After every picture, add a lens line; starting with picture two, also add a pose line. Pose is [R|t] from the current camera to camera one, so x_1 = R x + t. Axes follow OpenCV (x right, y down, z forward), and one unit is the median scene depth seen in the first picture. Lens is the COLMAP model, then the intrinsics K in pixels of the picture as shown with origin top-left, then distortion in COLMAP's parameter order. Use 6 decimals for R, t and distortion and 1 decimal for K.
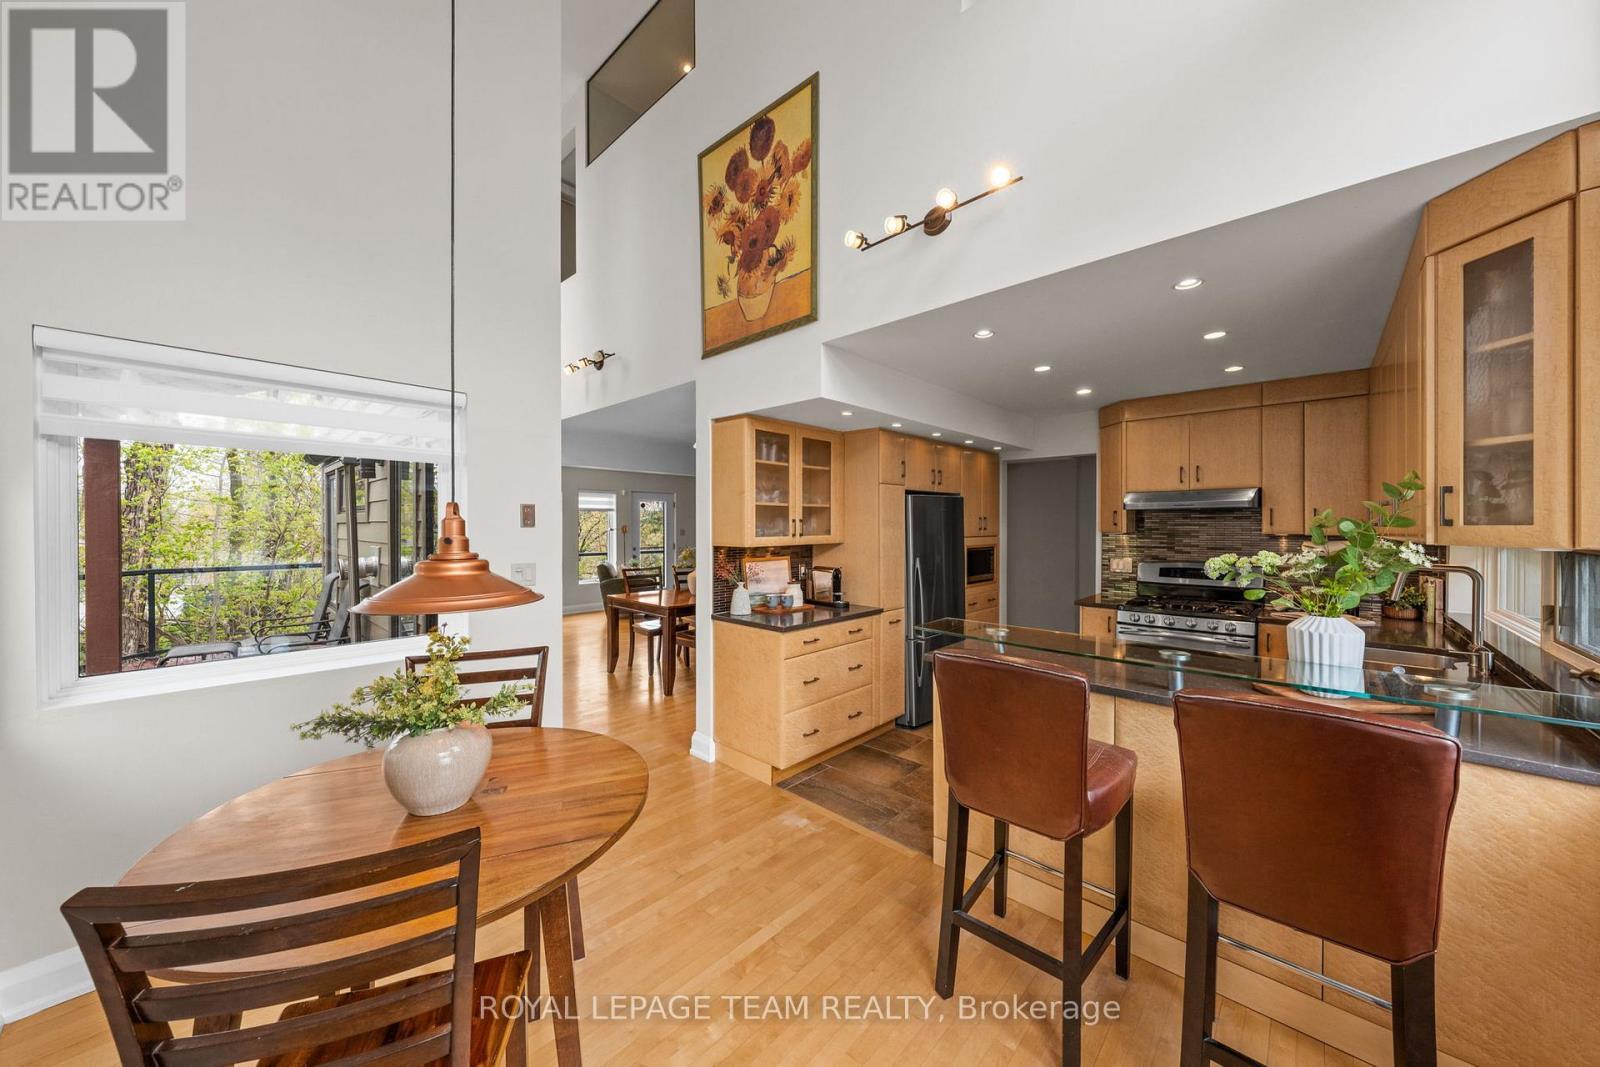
lens RADIAL K [[548.3, 0, 755.5], [0, 548.3, 527.3], [0, 0, 1]] dist [-0.007191, -0.000010]
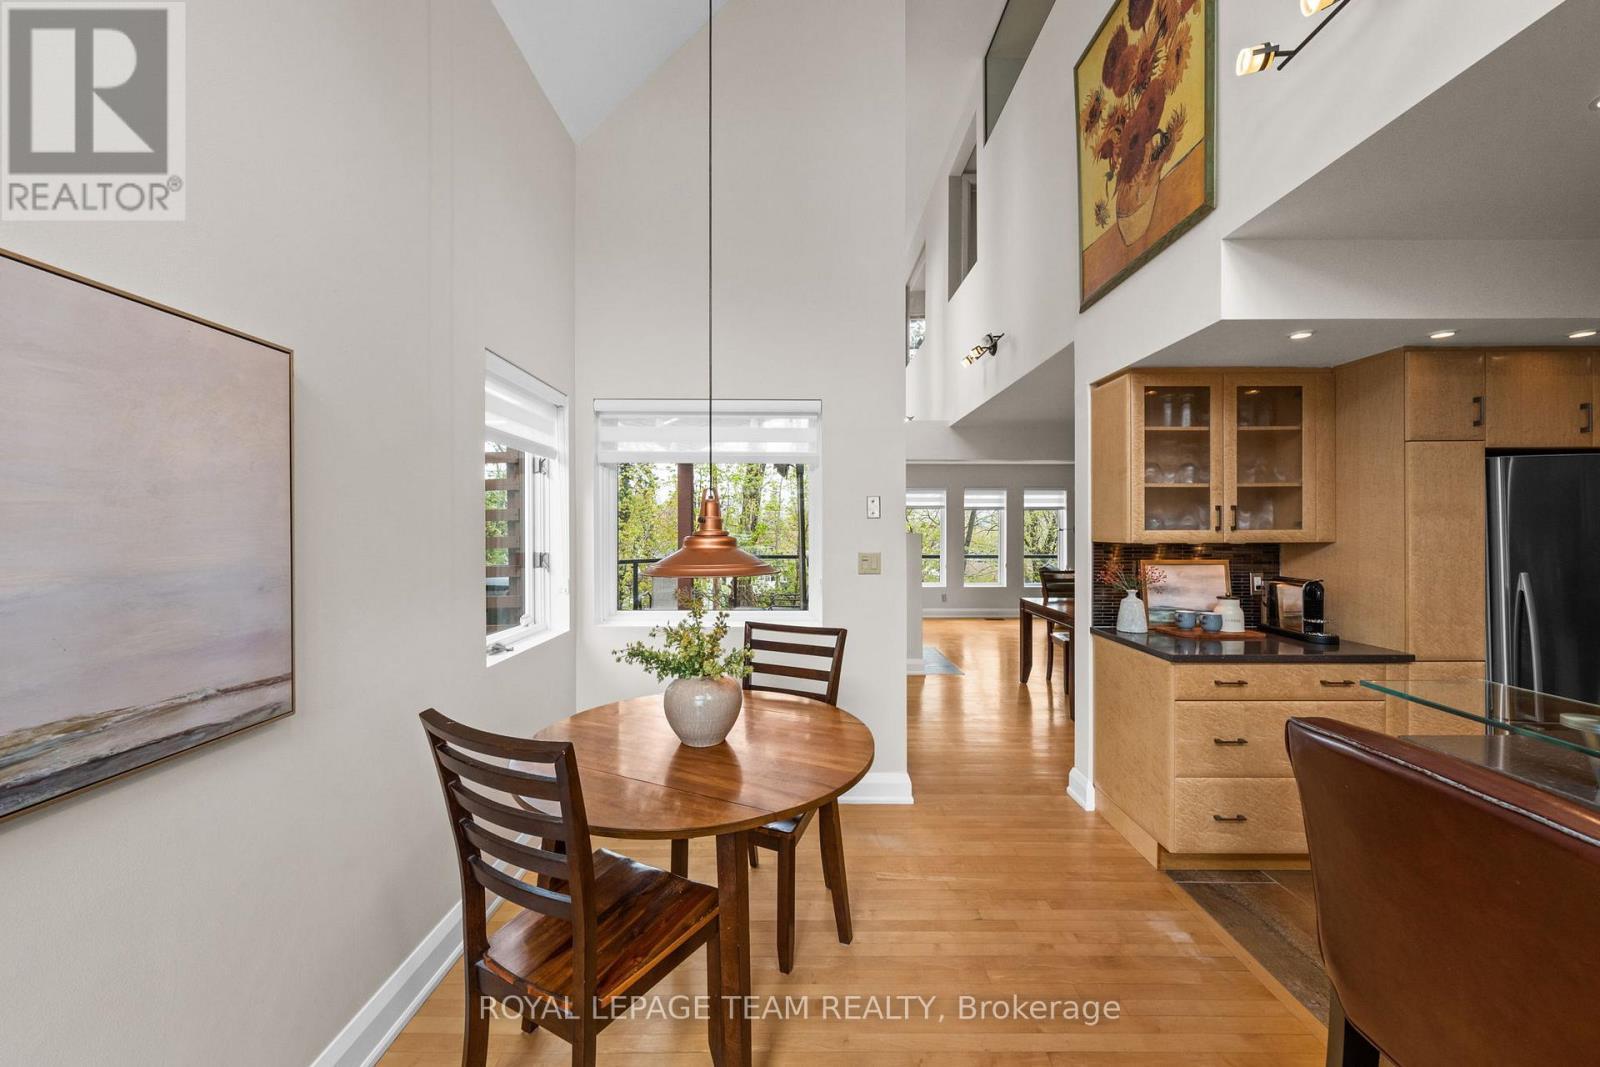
lens RADIAL K [[548.3, 0, 793.4], [0, 548.3, 528.2], [0, 0, 1]] dist [-0.007191, -0.000010]
pose [[0.705934, 0.001103, -0.708277, 0.187638], [-0.005339, 0.999979, -0.003763, 0.020478], [0.708257, 0.006438, 0.705925, 0.130644]]
